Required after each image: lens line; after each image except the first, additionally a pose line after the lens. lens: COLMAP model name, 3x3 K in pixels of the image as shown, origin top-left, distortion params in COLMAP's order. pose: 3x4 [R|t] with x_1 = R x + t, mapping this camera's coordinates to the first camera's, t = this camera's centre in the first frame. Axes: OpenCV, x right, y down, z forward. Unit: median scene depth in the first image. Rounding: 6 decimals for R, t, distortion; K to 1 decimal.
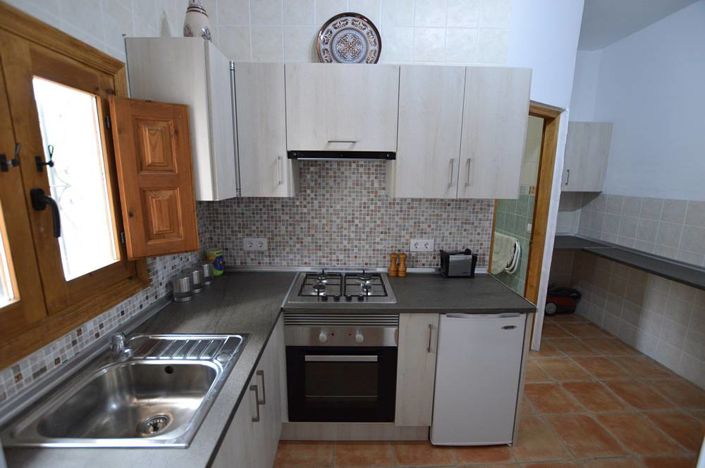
lens RADIAL K [[320.6, 0, 351.2], [0, 320.6, 236.6], [0, 0, 1]] dist [-0.018705, -0.000136]
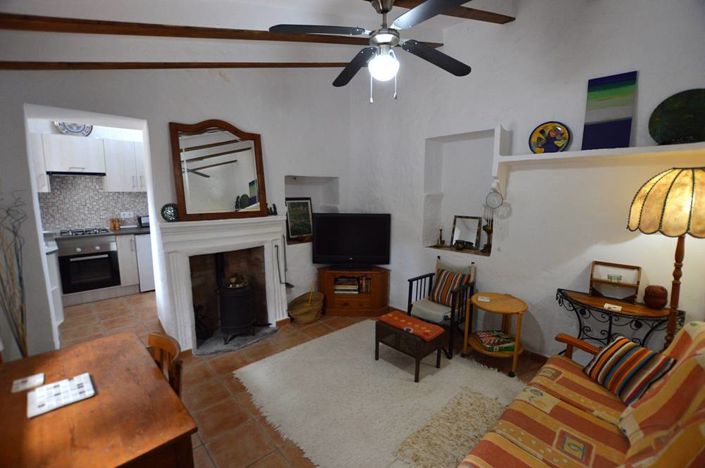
lens RADIAL K [[320.6, 0, 351.2], [0, 320.6, 236.6], [0, 0, 1]] dist [-0.018705, -0.000136]
pose [[0.727539, -0.106082, 0.677816, -0.183162], [0.136261, 0.990634, 0.008783, 0.440042], [-0.672399, 0.085970, 0.735179, -1.944920]]
